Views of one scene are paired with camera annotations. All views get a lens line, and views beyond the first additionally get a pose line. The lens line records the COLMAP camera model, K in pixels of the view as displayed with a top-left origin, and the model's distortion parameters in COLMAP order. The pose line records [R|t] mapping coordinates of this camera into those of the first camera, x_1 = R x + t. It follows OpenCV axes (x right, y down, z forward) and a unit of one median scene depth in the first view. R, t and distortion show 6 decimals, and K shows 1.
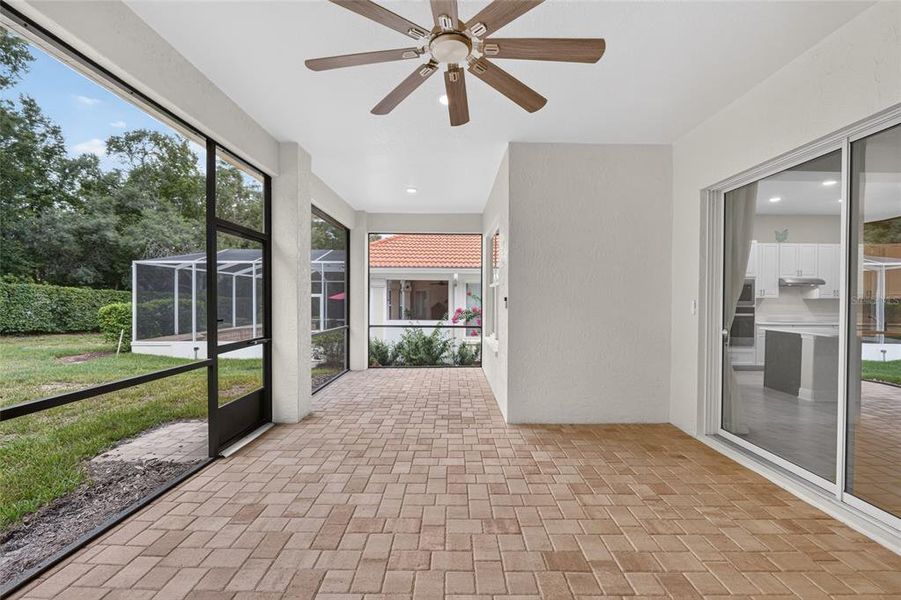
lens RADIAL K [[369.2, 0, 450.5], [0, 369.2, 300.0], [0, 0, 1]] dist [-0.004203, 0.000168]
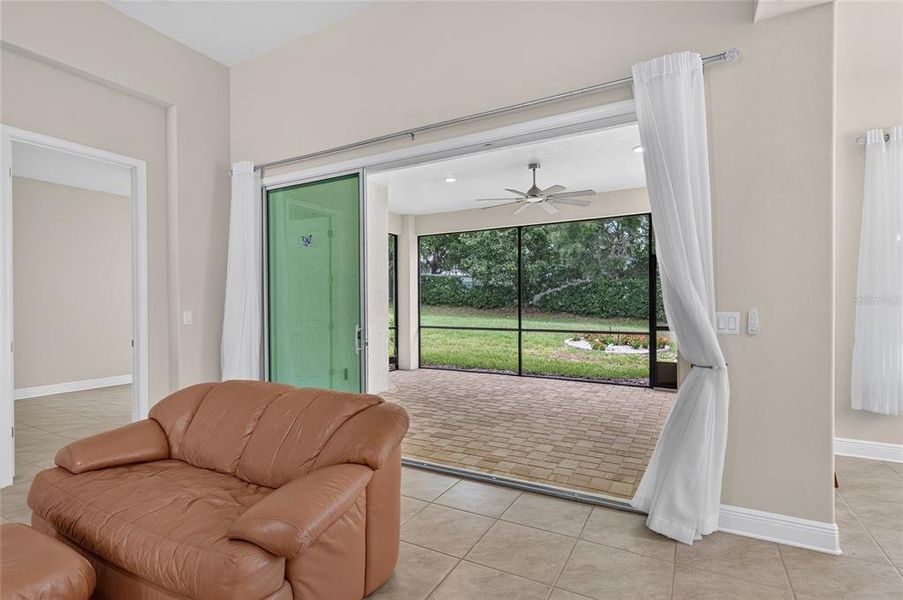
lens RADIAL K [[448.9, 0, 446.5], [0, 448.9, 305.1], [0, 0, 1]] dist [0.000537, -0.000528]
pose [[-0.487437, -0.003839, -0.873150, 1.315491], [0.000399, 0.999989, -0.004620, 0.022056], [0.873158, -0.002600, -0.487430, 0.880706]]
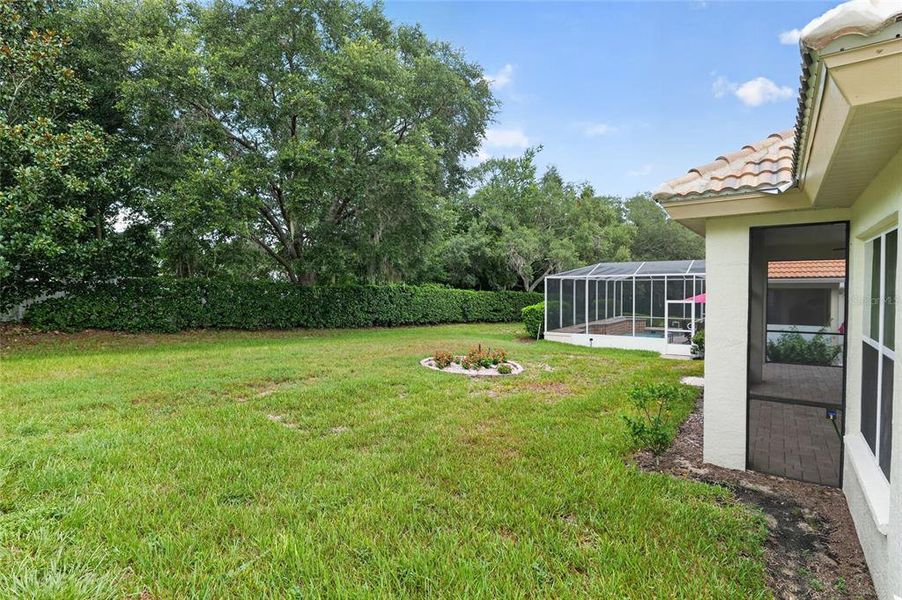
lens RADIAL K [[448.4, 0, 445.8], [0, 448.4, 300.7], [0, 0, 1]] dist [0.000537, -0.000528]
pose [[0.801811, 0.009042, -0.597509, -0.322106], [0.006556, 0.999692, 0.023926, -0.151467], [0.597542, -0.023101, 0.801505, -1.766522]]
